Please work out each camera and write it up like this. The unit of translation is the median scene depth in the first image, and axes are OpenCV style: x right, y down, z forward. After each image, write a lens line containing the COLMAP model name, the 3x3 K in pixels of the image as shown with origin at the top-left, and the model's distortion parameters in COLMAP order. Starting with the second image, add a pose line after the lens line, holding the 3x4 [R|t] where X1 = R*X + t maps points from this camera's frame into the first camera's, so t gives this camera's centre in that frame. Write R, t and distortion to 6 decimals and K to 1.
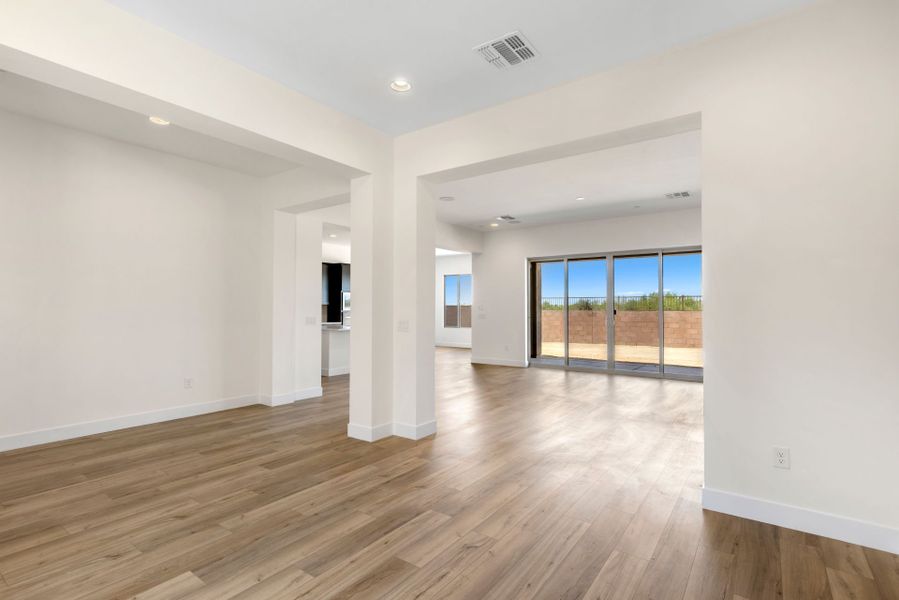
lens RADIAL K [[434.6, 0, 462.2], [0, 434.6, 285.8], [0, 0, 1]] dist [0.003330, -0.000477]
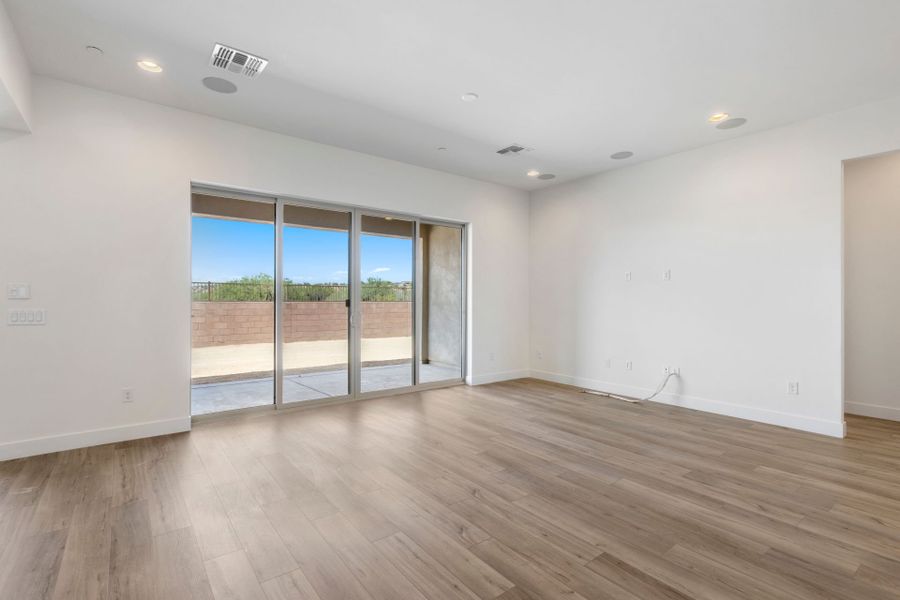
lens RADIAL K [[409.9, 0, 462.1], [0, 409.9, 296.6], [0, 0, 1]] dist [0.005973, -0.001005]
pose [[0.297046, 0.006060, 0.954844, -0.086810], [-0.050861, 0.998661, 0.009485, 0.017535], [-0.953508, -0.051382, 0.296956, 0.324923]]
